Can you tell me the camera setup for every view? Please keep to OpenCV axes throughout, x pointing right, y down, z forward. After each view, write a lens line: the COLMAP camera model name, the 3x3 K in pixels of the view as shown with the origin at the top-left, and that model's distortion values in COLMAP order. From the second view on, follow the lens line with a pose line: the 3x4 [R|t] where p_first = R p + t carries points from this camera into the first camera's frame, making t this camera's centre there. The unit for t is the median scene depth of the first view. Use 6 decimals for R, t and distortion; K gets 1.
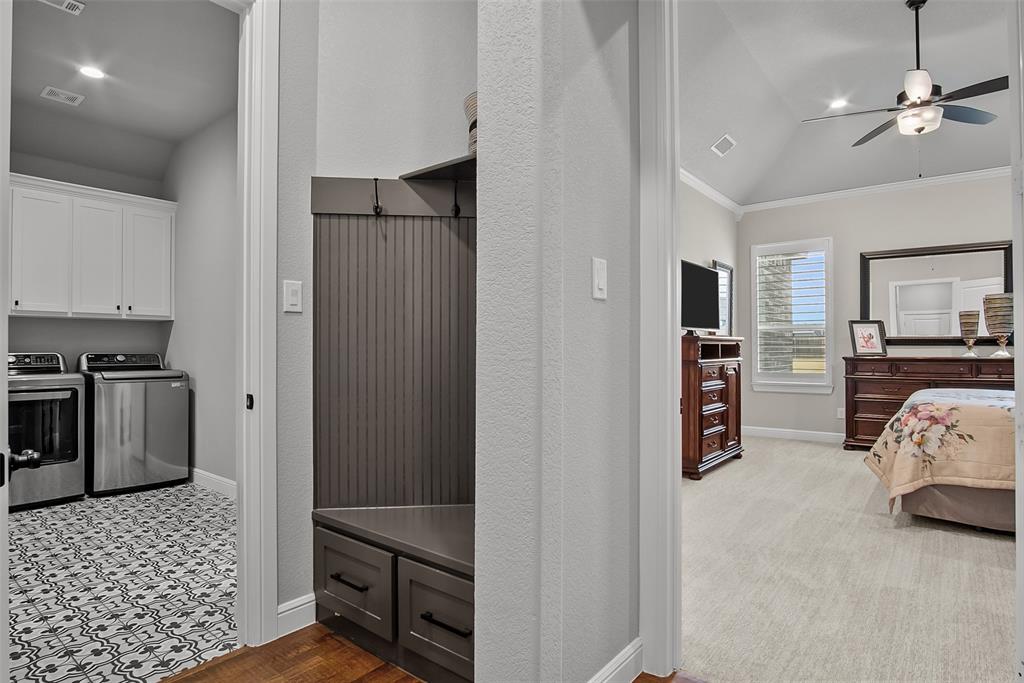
lens RADIAL K [[555.1, 0, 510.5], [0, 555.1, 344.4], [0, 0, 1]] dist [-0.024439, 0.001393]
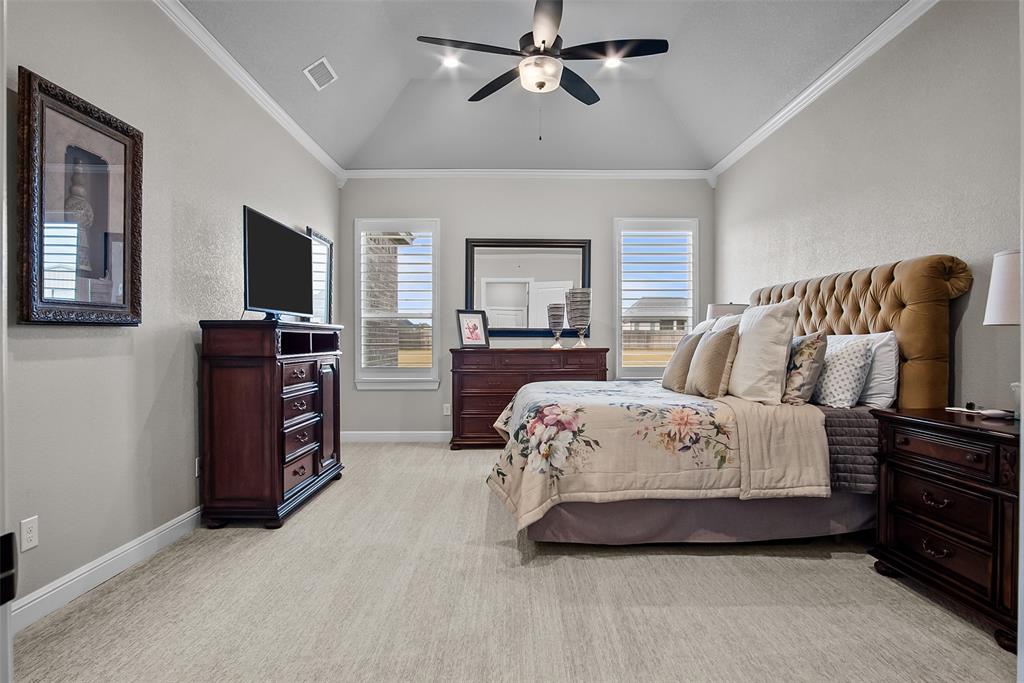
lens RADIAL K [[555.1, 0, 510.5], [0, 555.1, 344.4], [0, 0, 1]] dist [-0.024439, 0.001393]
pose [[0.779707, -0.002990, 0.626138, 0.124420], [-0.005914, 0.999909, 0.012139, 0.004060], [-0.626117, -0.013167, 0.779618, 0.258424]]
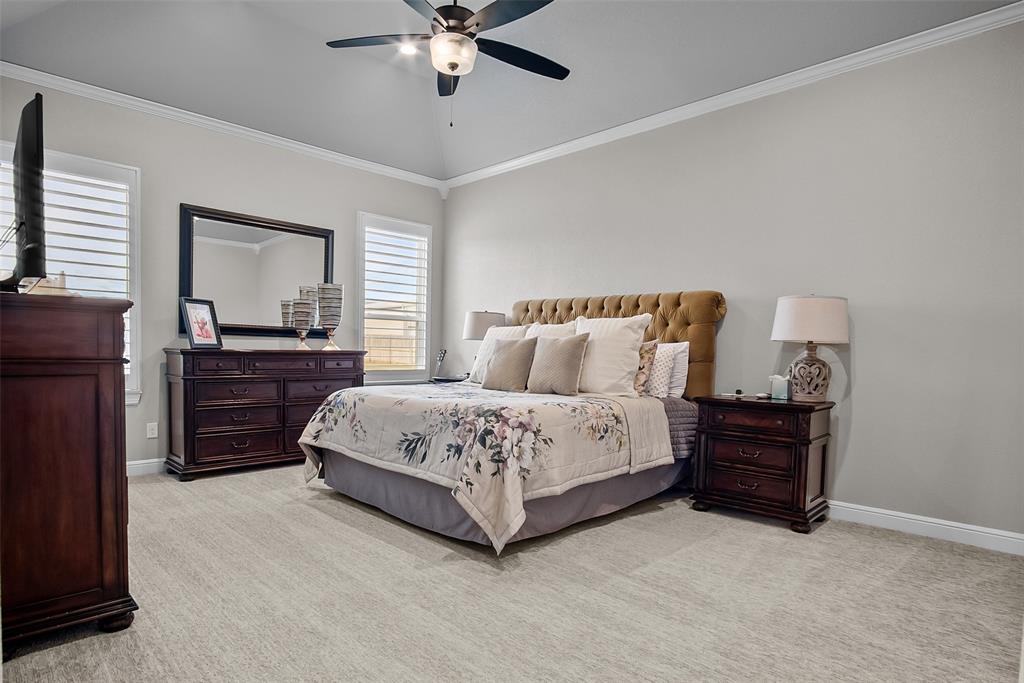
lens RADIAL K [[567.9, 0, 516.2], [0, 567.9, 380.5], [0, 0, 1]] dist [-0.025222, 0.000498]
pose [[0.111232, -0.051636, 0.992452, -0.058519], [-0.029392, 0.998041, 0.055221, 0.012477], [-0.993360, -0.035313, 0.109497, 0.599709]]
